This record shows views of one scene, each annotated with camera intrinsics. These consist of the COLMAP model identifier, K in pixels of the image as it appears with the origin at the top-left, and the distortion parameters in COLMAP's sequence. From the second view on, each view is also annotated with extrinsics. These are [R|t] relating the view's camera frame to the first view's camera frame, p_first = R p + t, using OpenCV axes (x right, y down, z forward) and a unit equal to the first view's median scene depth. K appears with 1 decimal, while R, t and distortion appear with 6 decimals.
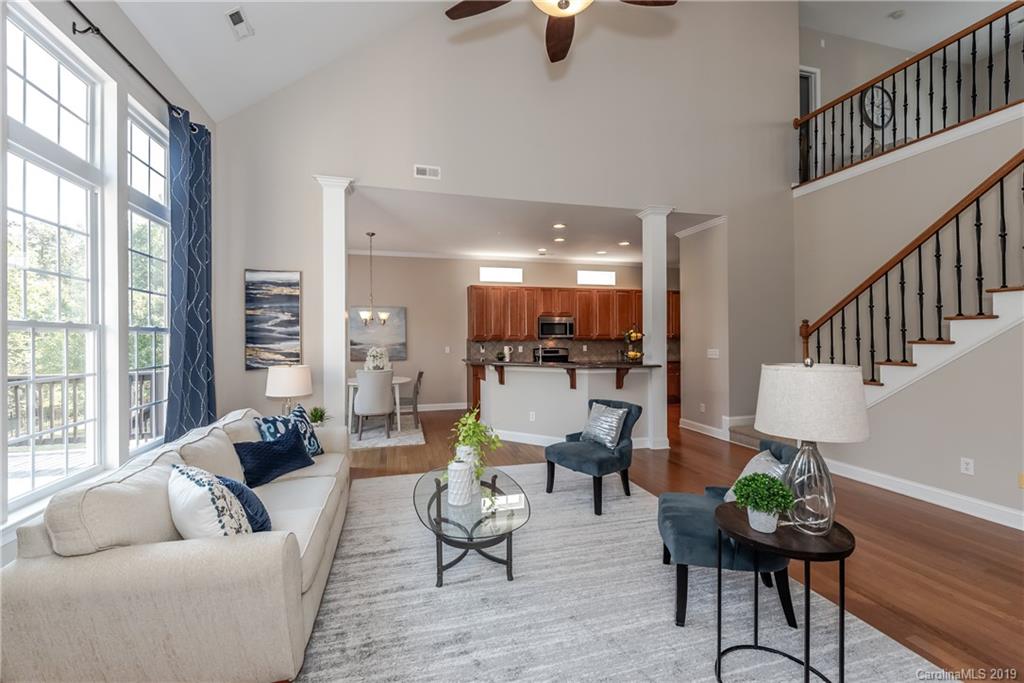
lens RADIAL K [[417.0, 0, 510.6], [0, 417.0, 335.4], [0, 0, 1]] dist [0.031923, 0.000024]
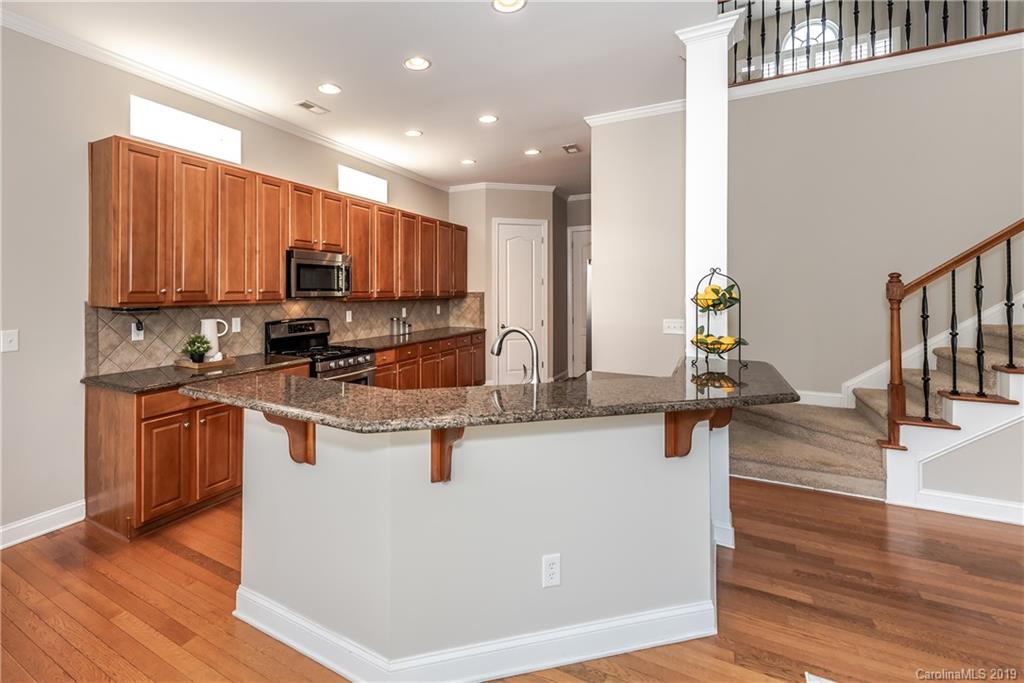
lens RADIAL K [[466.6, 0, 427.4], [0, 466.6, 284.5], [0, 0, 1]] dist [0.002862, 0.000309]
pose [[0.723955, 0.013323, 0.689719, -0.169932], [-0.008398, 0.999910, -0.010500, -0.004720], [-0.689797, 0.001809, 0.724001, 0.587346]]
